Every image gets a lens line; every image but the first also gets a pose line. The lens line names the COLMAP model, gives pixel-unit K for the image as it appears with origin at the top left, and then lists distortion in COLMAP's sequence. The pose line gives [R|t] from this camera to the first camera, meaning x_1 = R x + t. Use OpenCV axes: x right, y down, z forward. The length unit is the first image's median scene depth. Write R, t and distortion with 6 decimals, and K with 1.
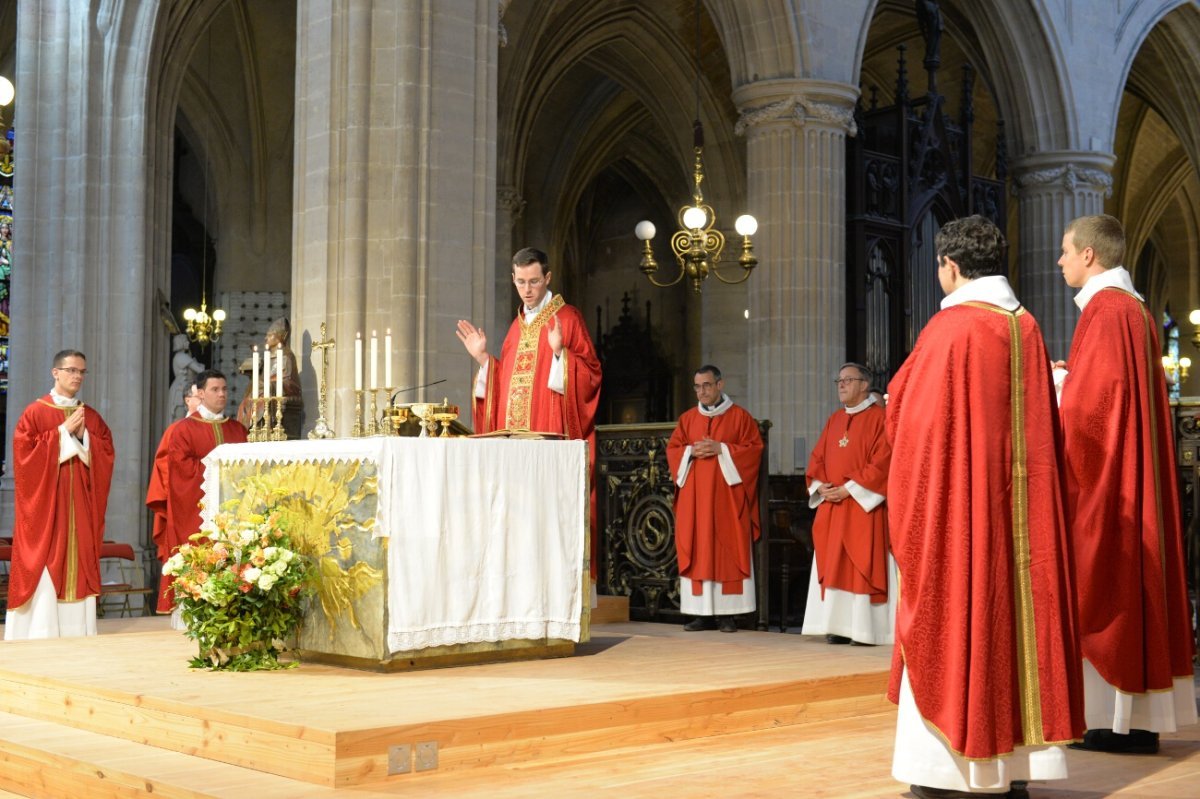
lens RADIAL K [[1651.8, 0, 600.0], [0, 1651.8, 399.5], [0, 0, 1]] dist [0.006010, 0.010878]
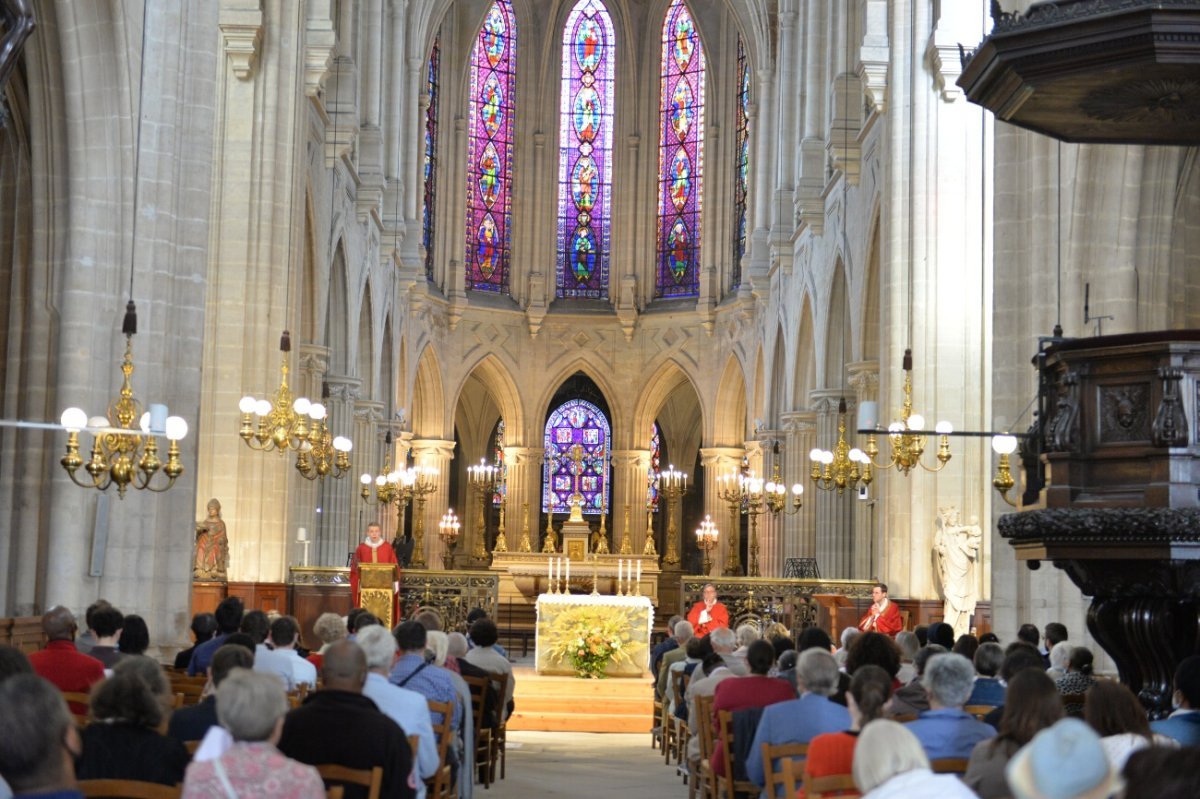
lens RADIAL K [[1978.5, 0, 600.0], [0, 1978.5, 399.5], [0, 0, 1]] dist [-0.004797, -0.023607]
pose [[0.659748, 0.081840, 0.747017, -1.300924], [-0.068162, 0.996472, -0.048970, -0.069900], [-0.748390, -0.018610, 0.662998, -0.585382]]
